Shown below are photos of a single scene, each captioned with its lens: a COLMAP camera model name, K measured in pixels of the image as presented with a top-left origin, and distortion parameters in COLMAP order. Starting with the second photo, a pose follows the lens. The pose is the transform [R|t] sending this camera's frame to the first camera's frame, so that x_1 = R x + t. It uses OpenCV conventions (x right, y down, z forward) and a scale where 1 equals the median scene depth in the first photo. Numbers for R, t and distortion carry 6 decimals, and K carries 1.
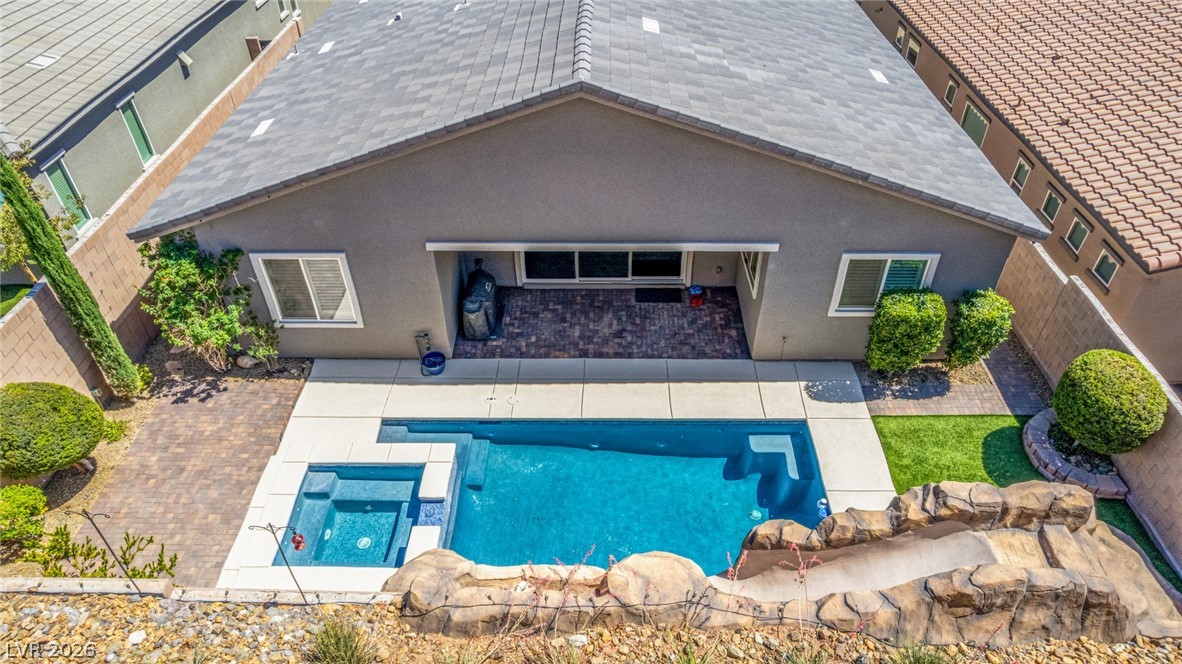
lens RADIAL K [[754.9, 0, 591.0], [0, 754.9, 332.0], [0, 0, 1]] dist [-0.074910, 0.062632]
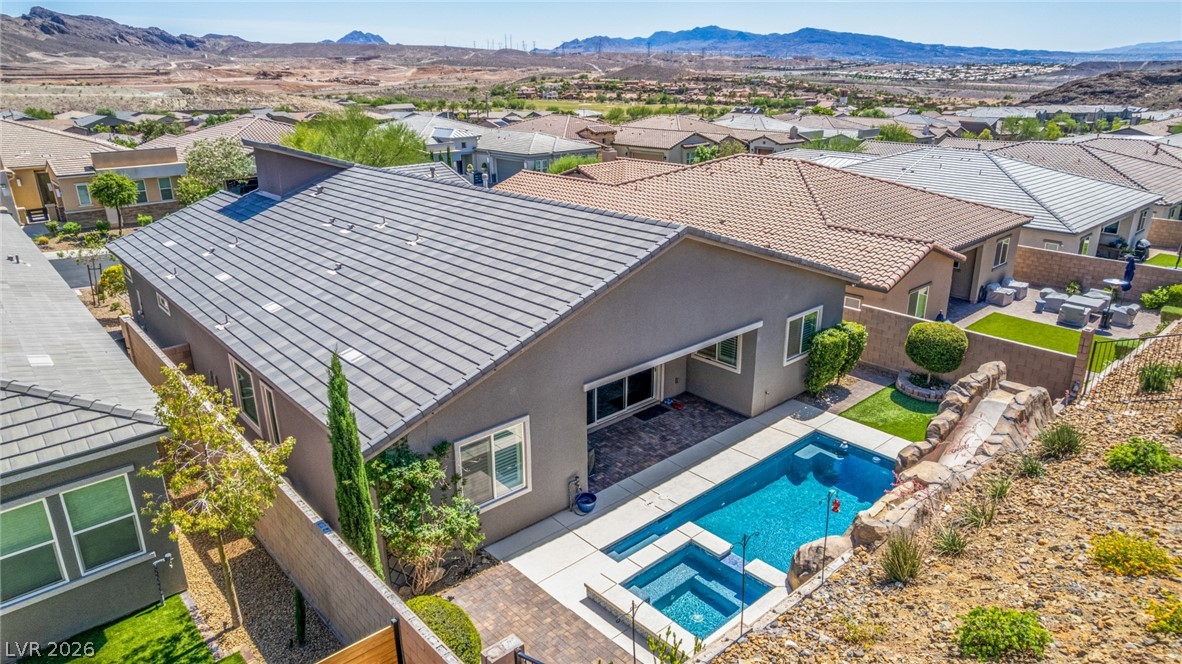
lens RADIAL K [[754.9, 0, 591.0], [0, 754.9, 332.0], [0, 0, 1]] dist [-0.074910, 0.062632]
pose [[0.738907, -0.224547, 0.635292, -0.909923], [0.440853, 0.874139, -0.203787, 0.054538], [-0.509574, 0.430650, 0.744900, 0.058286]]
